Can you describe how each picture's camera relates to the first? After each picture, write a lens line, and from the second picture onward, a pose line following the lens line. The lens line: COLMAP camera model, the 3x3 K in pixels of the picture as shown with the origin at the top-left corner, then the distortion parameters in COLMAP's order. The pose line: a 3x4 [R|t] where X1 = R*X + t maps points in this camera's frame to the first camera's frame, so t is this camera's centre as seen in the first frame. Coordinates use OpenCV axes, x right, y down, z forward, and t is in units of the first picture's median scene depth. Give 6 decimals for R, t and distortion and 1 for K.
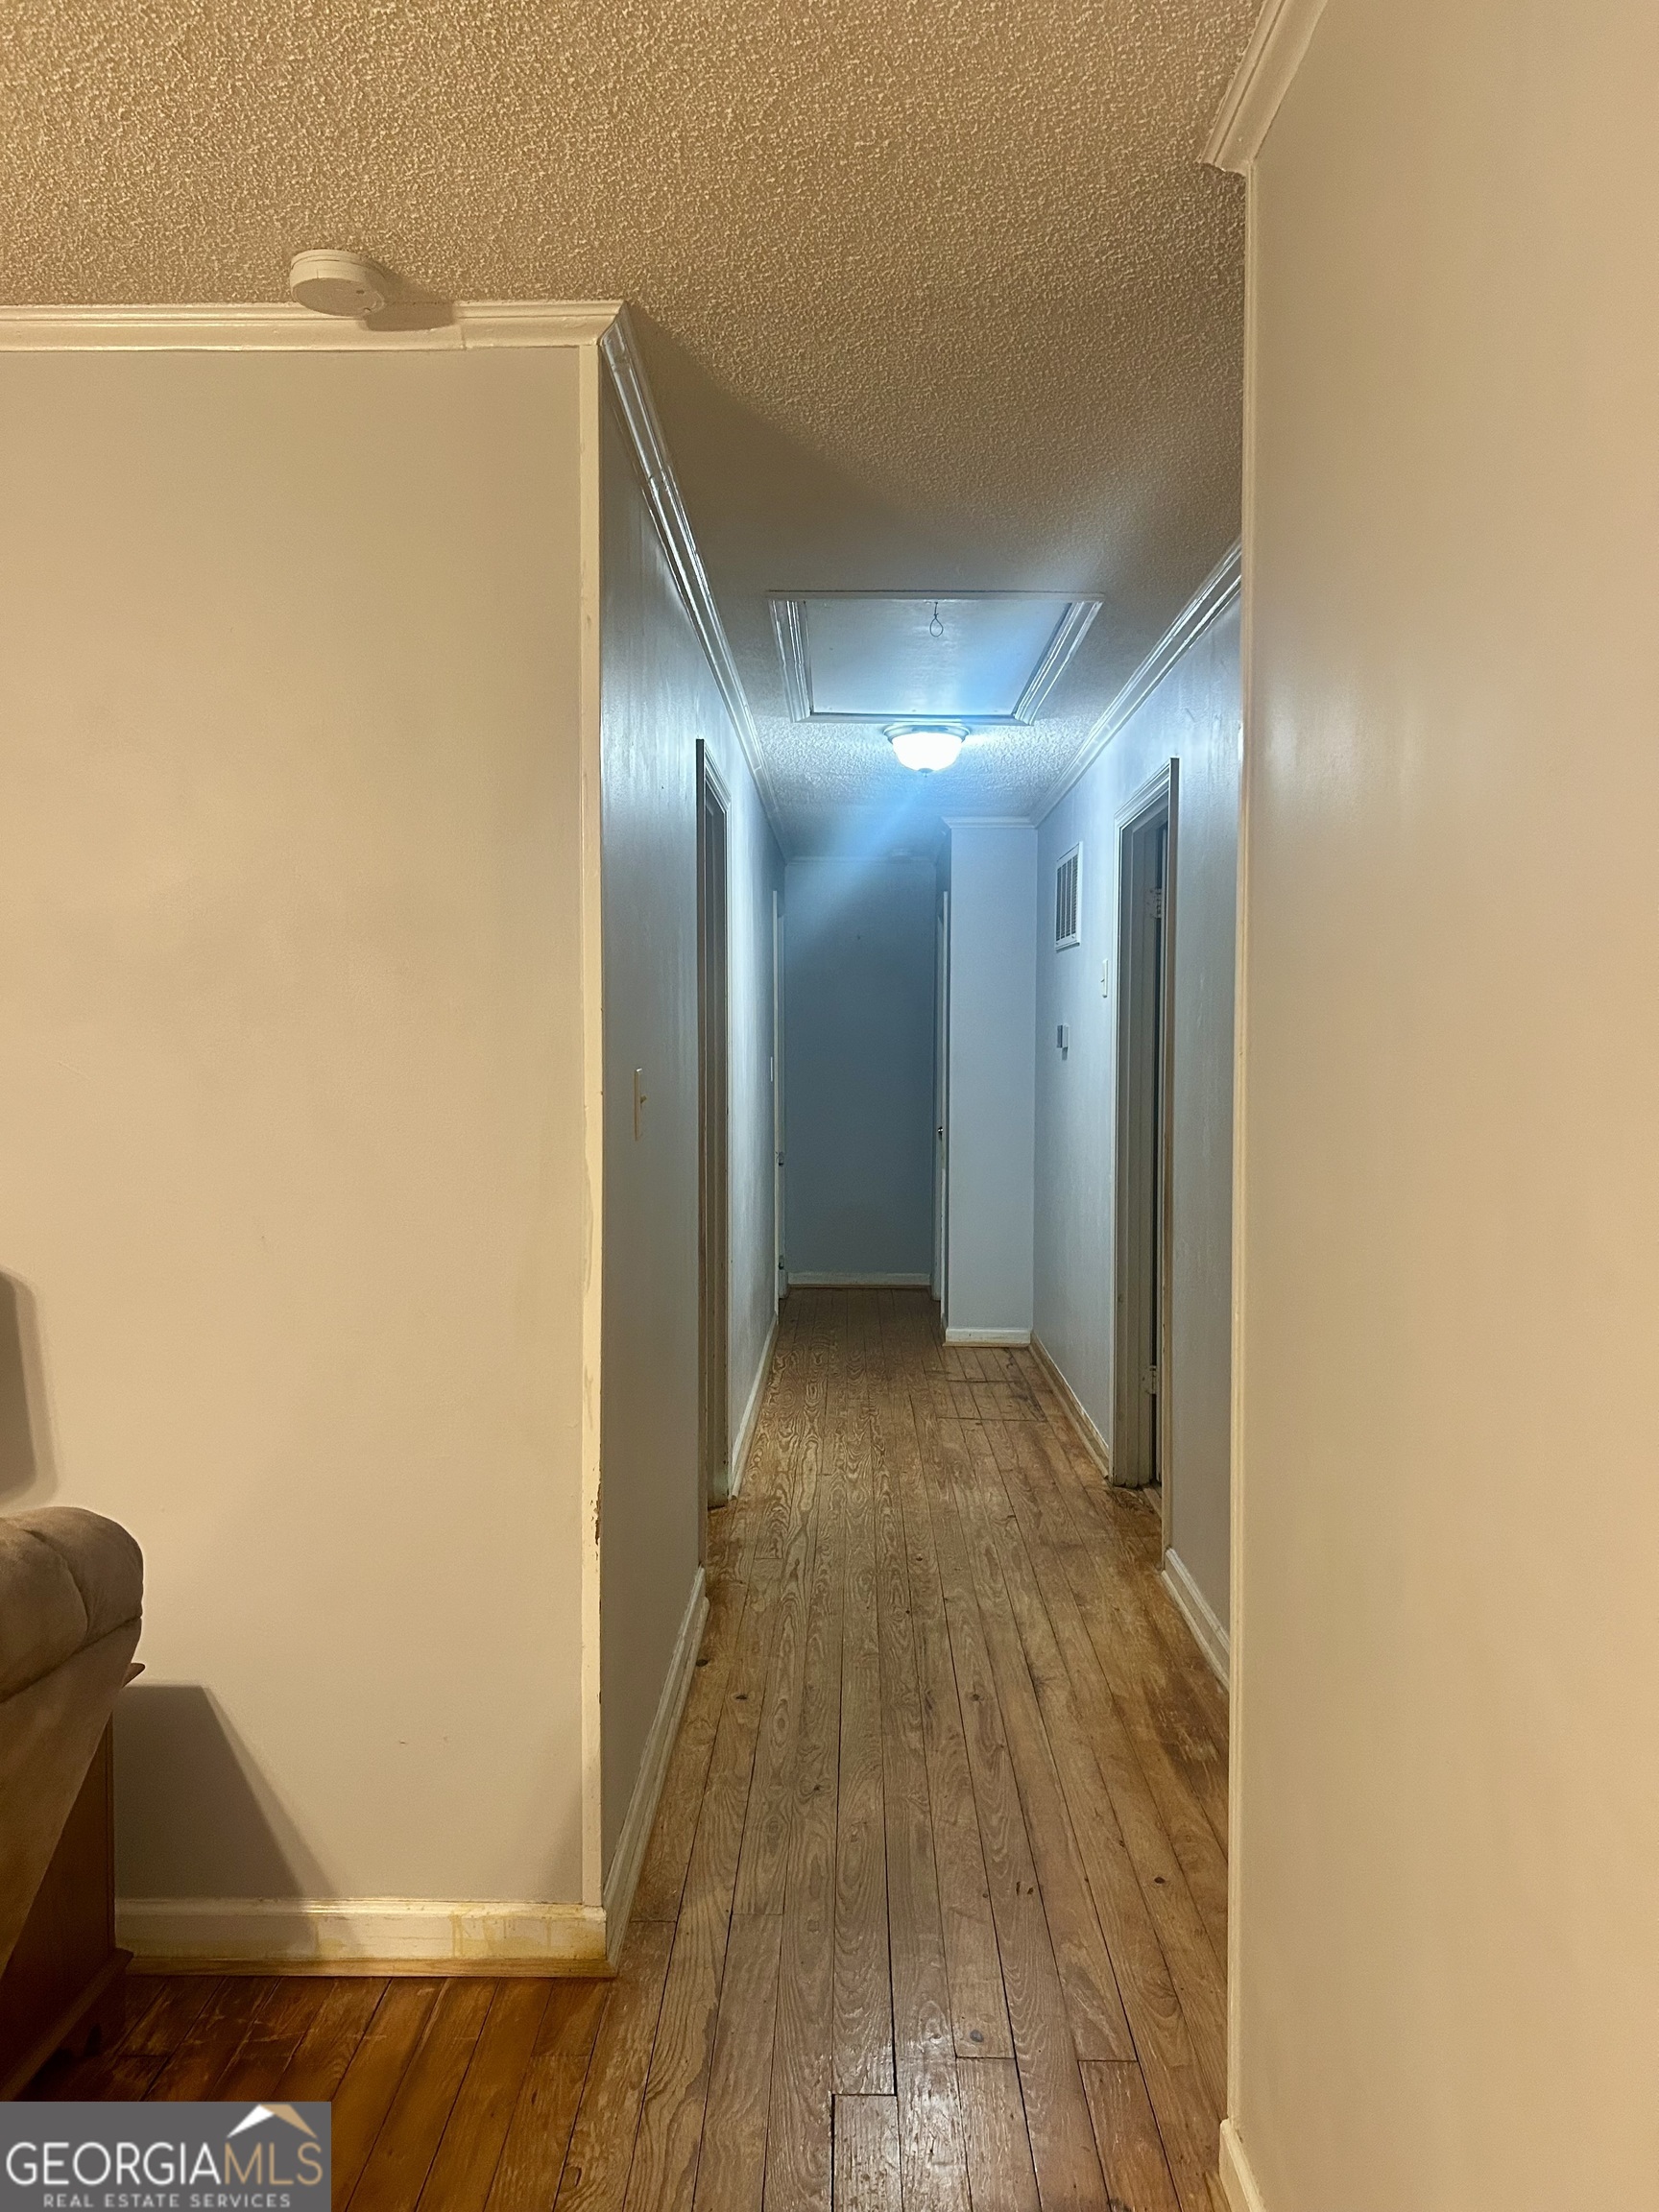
lens RADIAL K [[1674.5, 0, 829.3], [0, 1674.5, 1106.2], [0, 0, 1]] dist [0.030778, -0.023848]
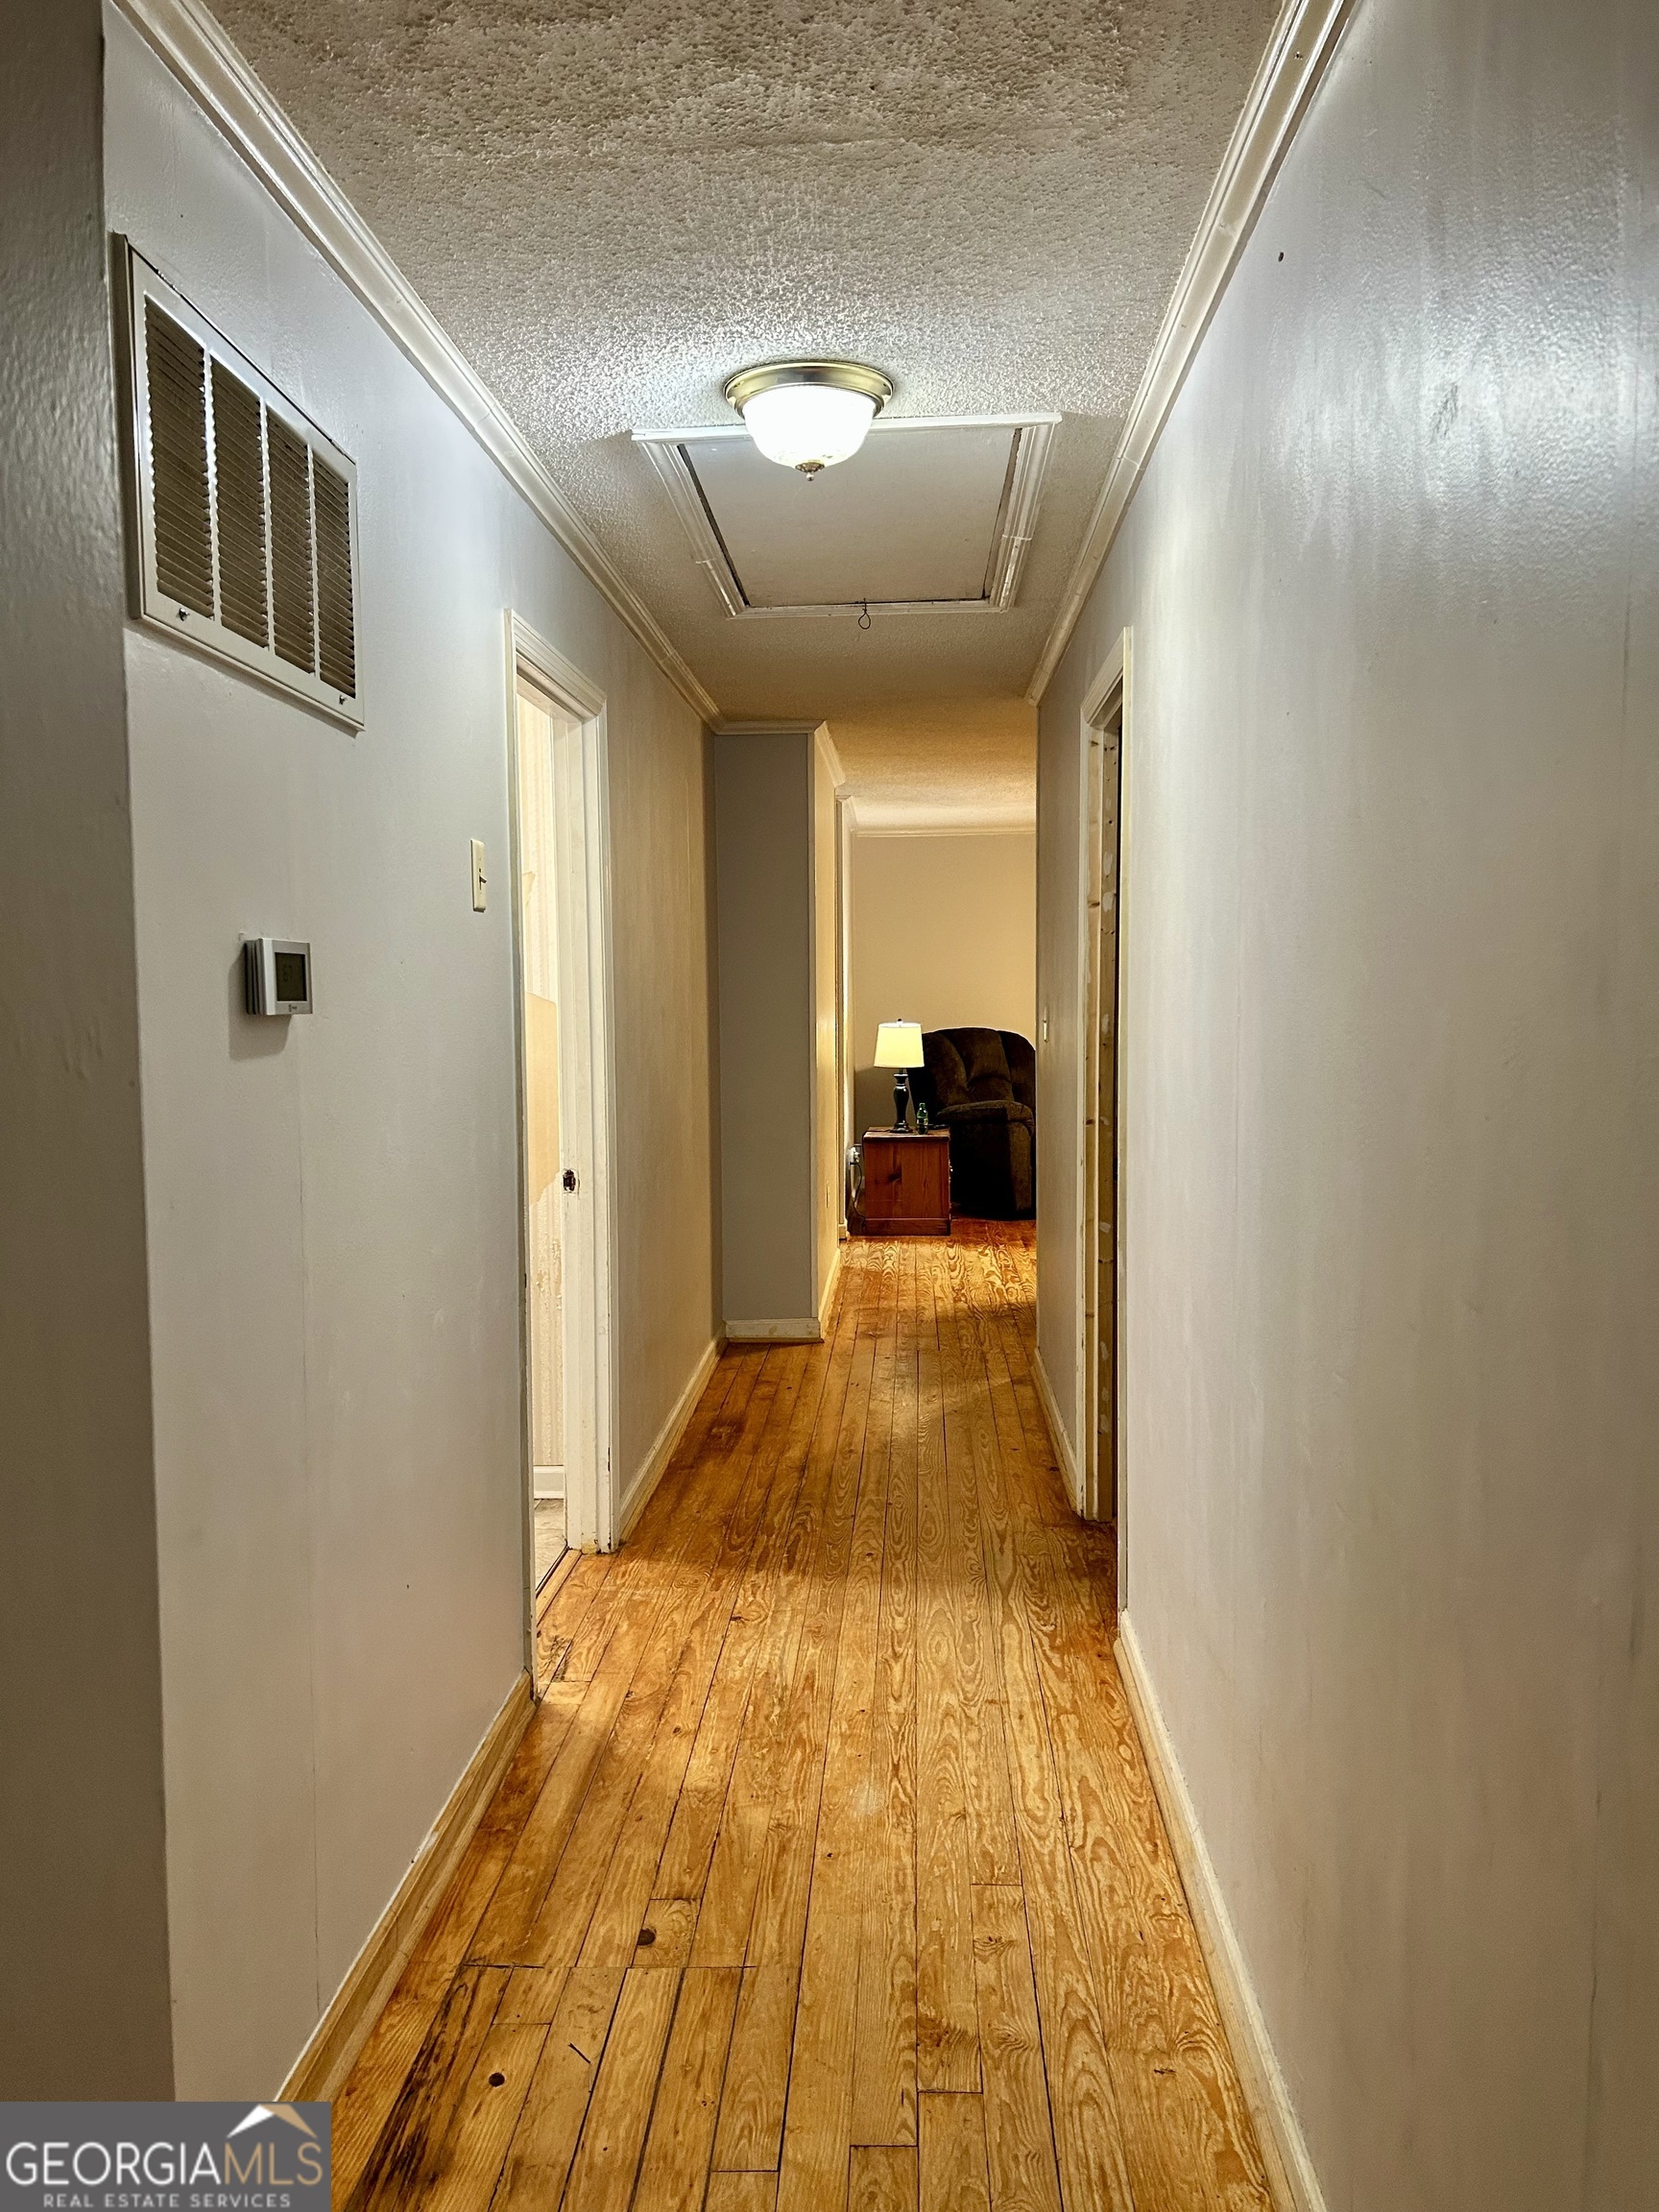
lens RADIAL K [[1674.5, 0, 830.4], [0, 1674.5, 1105.9], [0, 0, 1]] dist [0.030778, -0.023848]
pose [[-0.999273, 0.003881, 0.037936, 0.042484], [0.007874, 0.994369, 0.105678, -0.078143], [-0.037312, 0.105900, -0.993676, 2.039383]]
